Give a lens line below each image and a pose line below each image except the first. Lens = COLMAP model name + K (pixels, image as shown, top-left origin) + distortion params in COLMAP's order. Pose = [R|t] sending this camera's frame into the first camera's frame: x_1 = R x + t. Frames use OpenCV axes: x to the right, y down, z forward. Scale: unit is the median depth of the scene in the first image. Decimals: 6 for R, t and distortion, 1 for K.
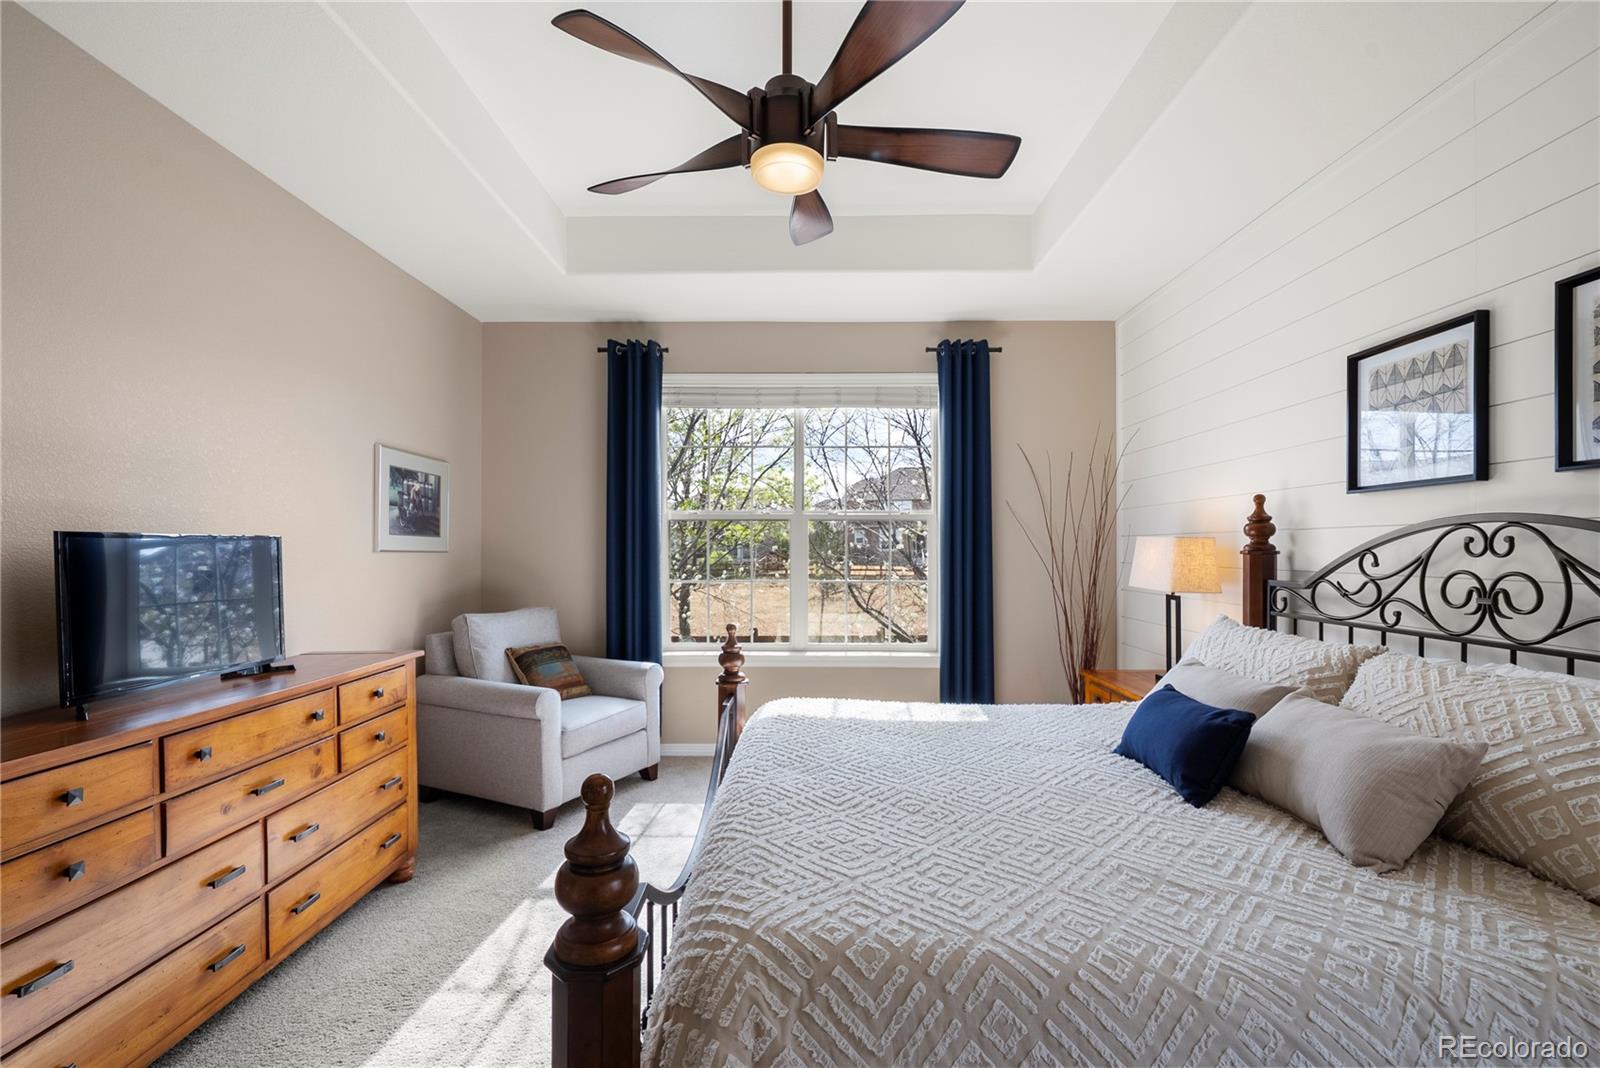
lens RADIAL K [[716.5, 0, 752.3], [0, 716.5, 540.0], [0, 0, 1]] dist [-0.001170, 0.000382]
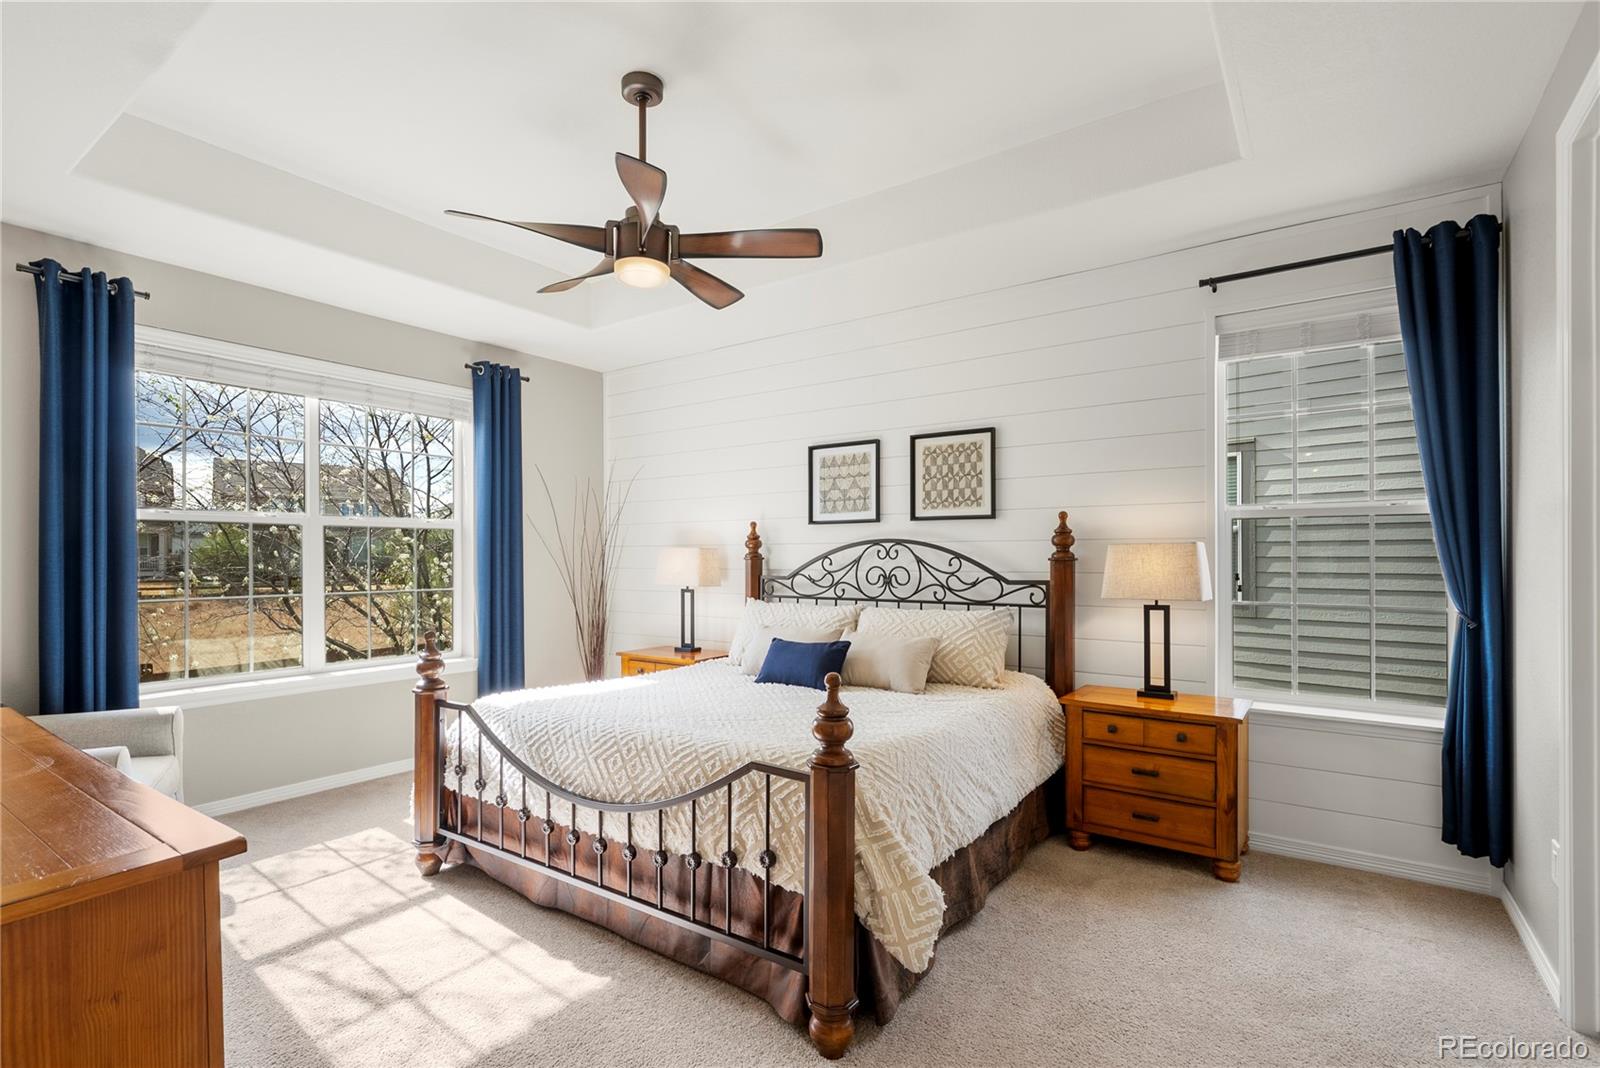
lens RADIAL K [[726.6, 0, 805.6], [0, 726.6, 552.2], [0, 0, 1]] dist [-0.001943, 0.001259]
pose [[0.571058, 0.001130, 0.820909, -0.700136], [-0.005316, 0.999983, 0.002321, -0.000726], [-0.820892, -0.005689, 0.571054, -0.016217]]
